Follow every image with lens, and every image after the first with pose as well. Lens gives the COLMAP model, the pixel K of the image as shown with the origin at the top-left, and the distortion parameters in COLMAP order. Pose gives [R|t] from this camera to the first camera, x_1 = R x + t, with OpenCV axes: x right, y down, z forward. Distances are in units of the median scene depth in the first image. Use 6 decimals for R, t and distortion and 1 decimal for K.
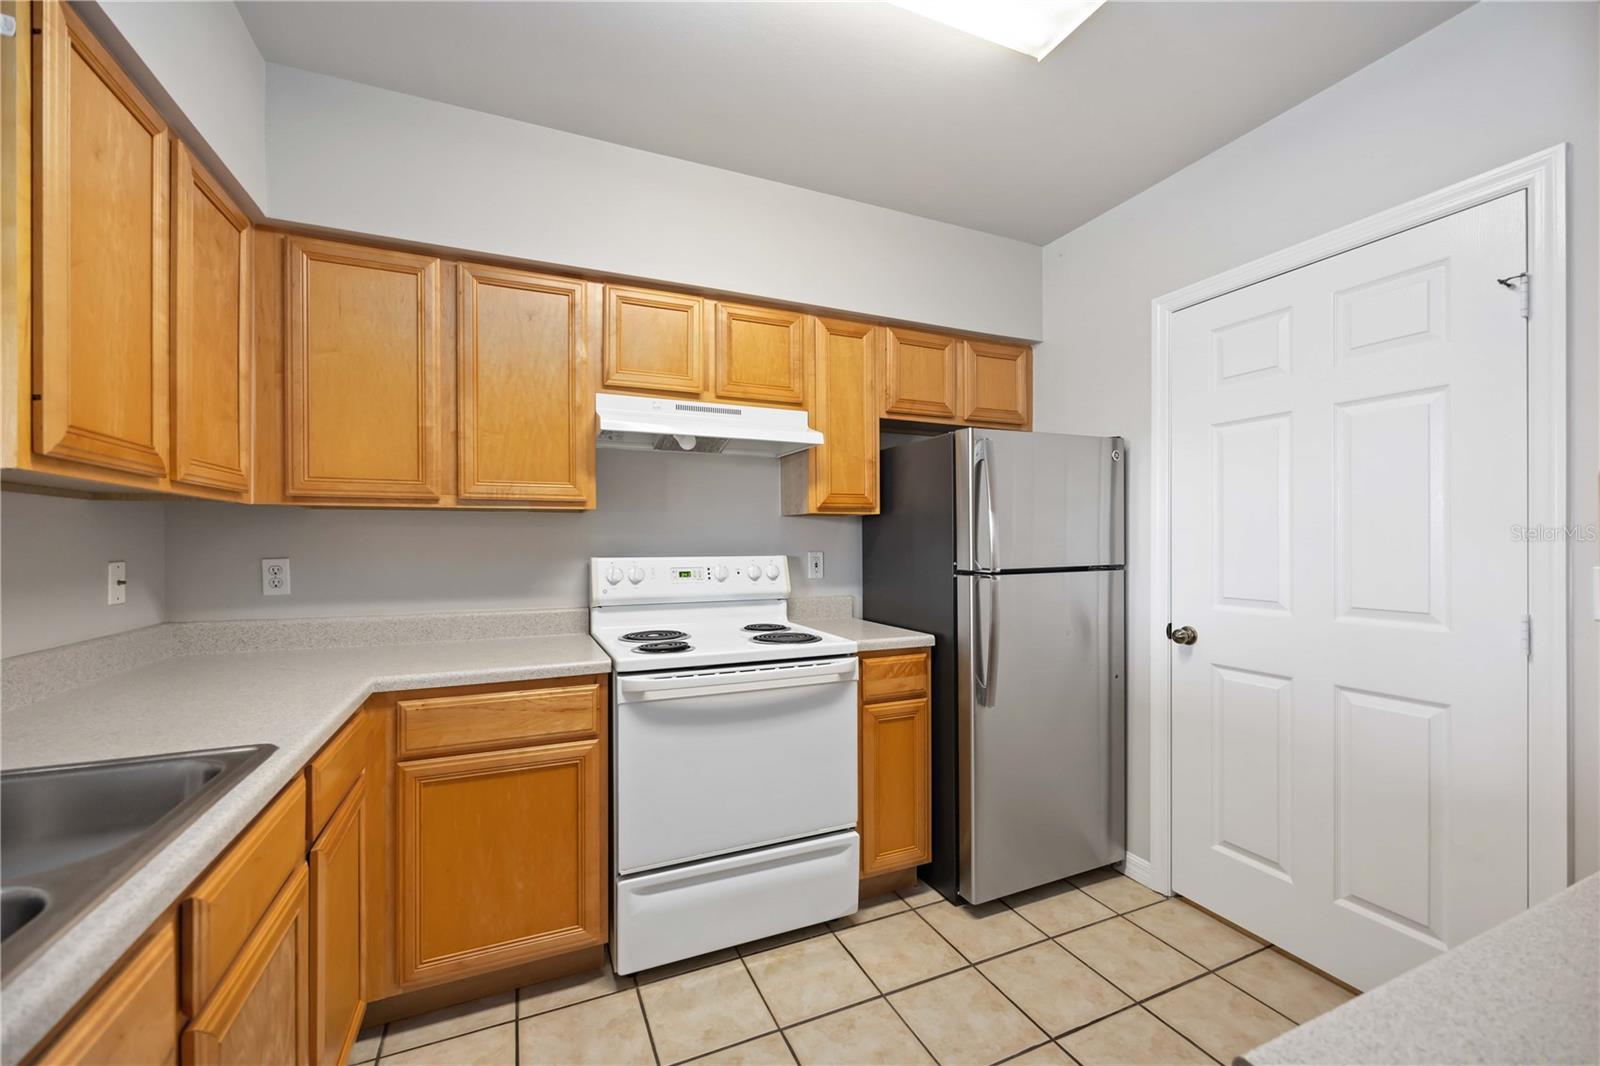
lens RADIAL K [[640.5, 0, 798.7], [0, 640.5, 545.0], [0, 0, 1]] dist [-0.000961, -0.000359]
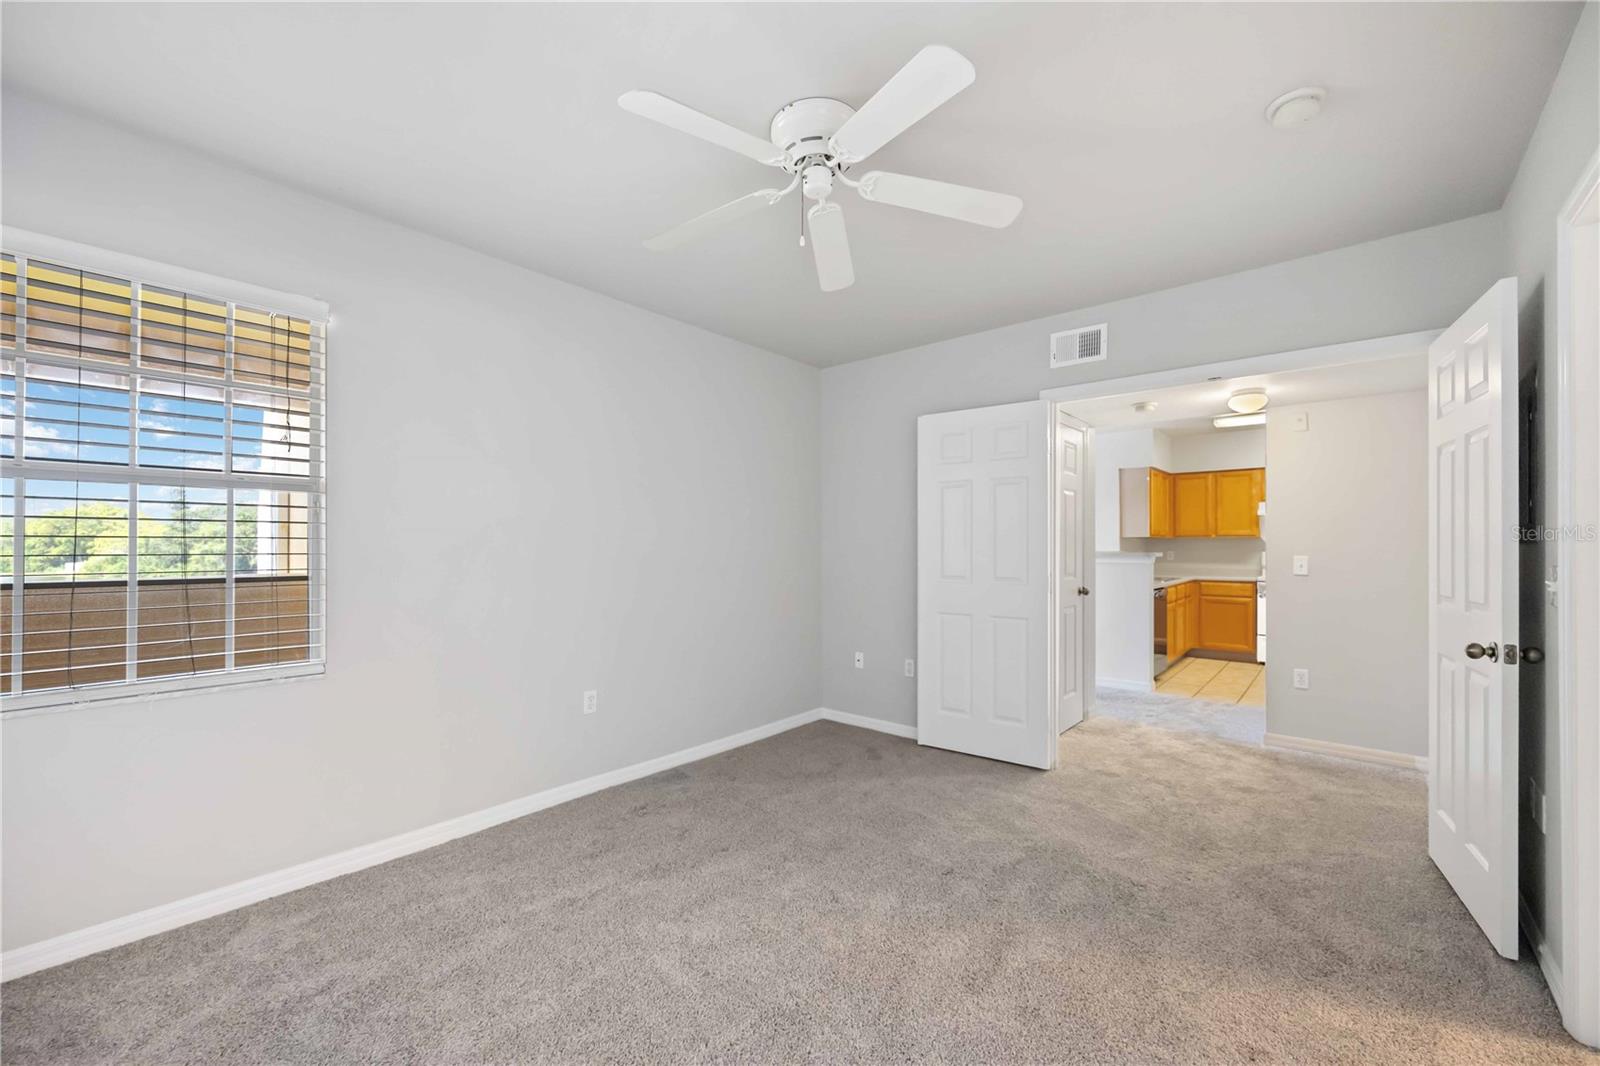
lens RADIAL K [[637.4, 0, 803.1], [0, 637.4, 537.6], [0, 0, 1]] dist [-0.003271, 0.000298]
pose [[0.425933, -0.004228, -0.904745, 1.706027], [-0.008444, 0.999927, -0.008648, -0.004907], [0.904715, 0.011323, 0.425866, -2.620153]]
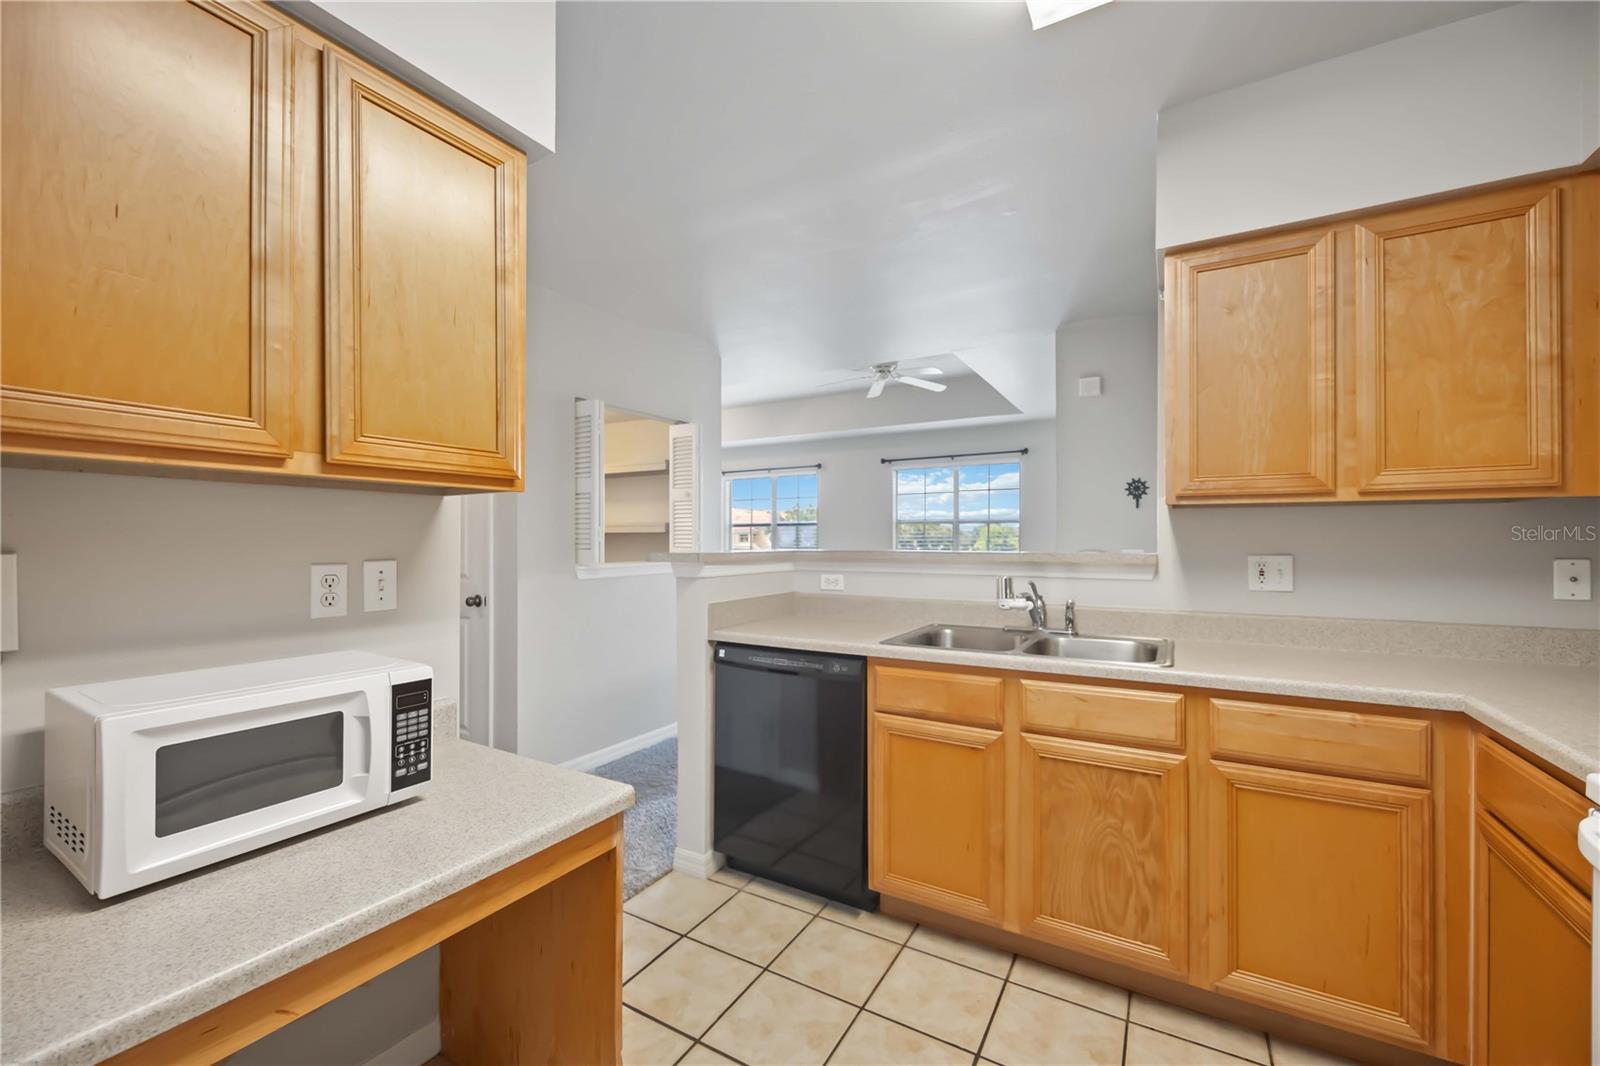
lens RADIAL K [[637.4, 0, 803.1], [0, 637.4, 537.6], [0, 0, 1]] dist [-0.003271, 0.000298]
pose [[-0.806547, -0.003516, -0.591160, 0.428208], [-0.002837, 0.999994, -0.002077, -0.001625], [0.591163, 0.000002, -0.806552, 0.875596]]
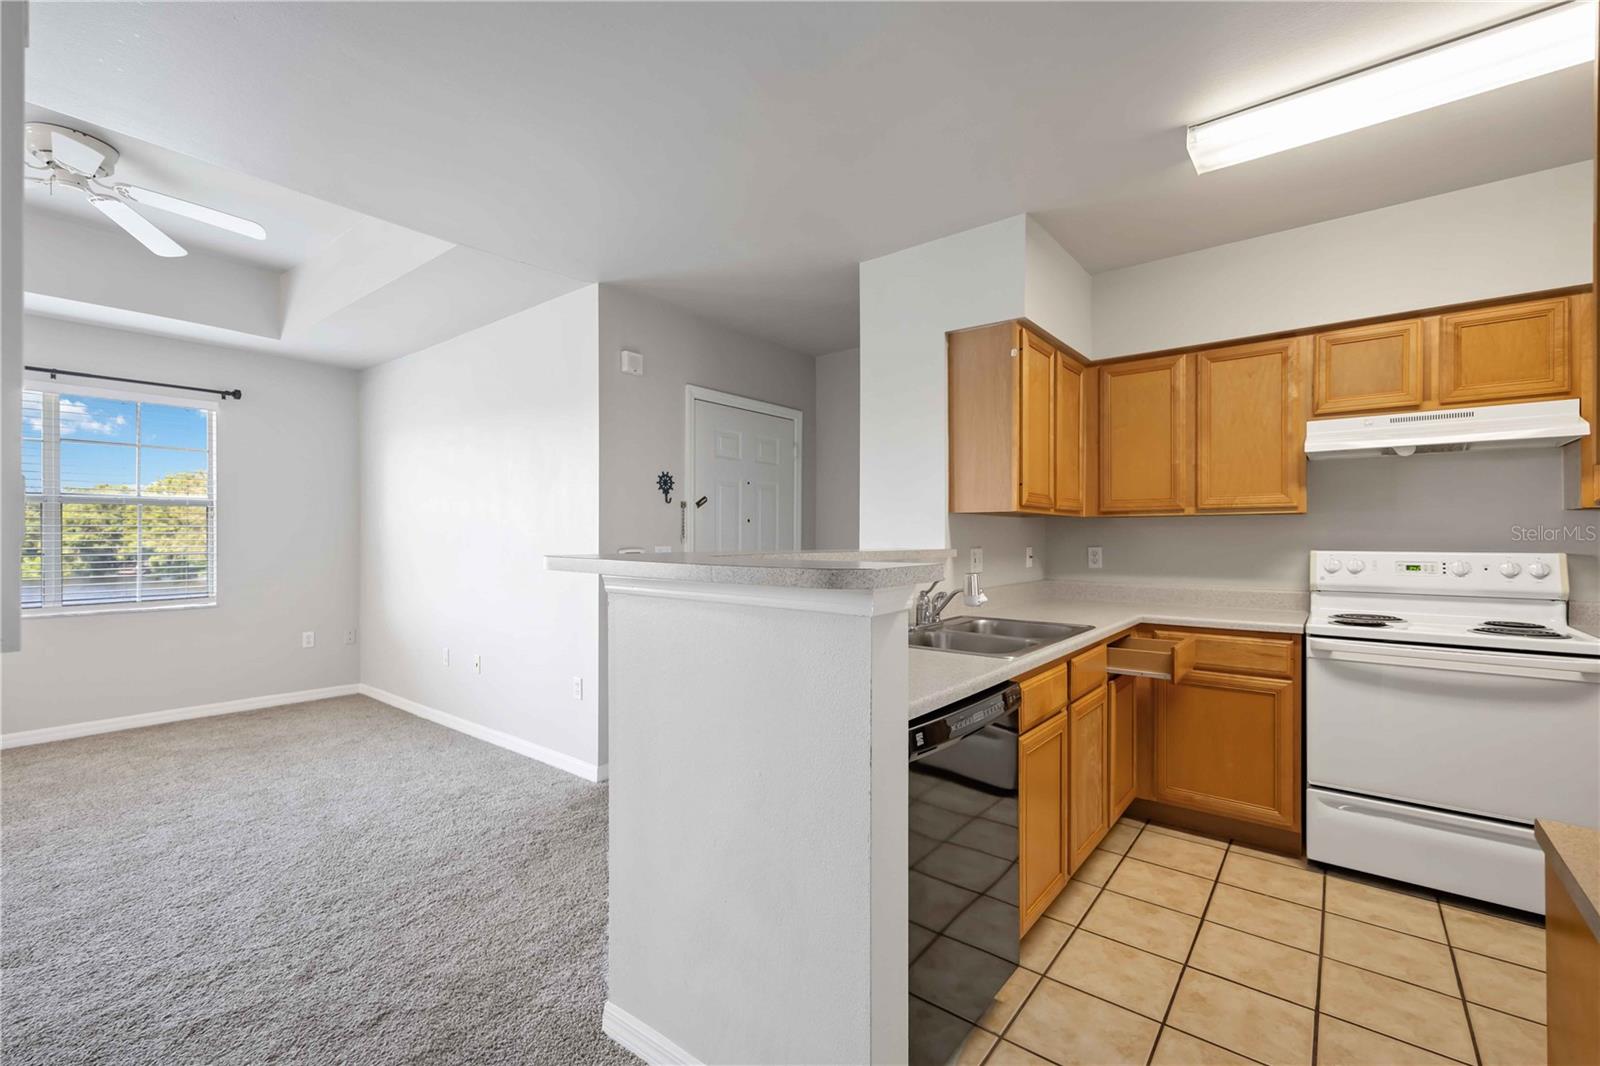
lens RADIAL K [[682.4, 0, 805.8], [0, 682.4, 534.8], [0, 0, 1]] dist [0.009068, 0.000089]
pose [[0.468125, 0.000199, -0.883662, 0.428600], [-0.005343, 0.999982, -0.002606, -0.001792], [0.883646, 0.005941, 0.468117, -0.528876]]
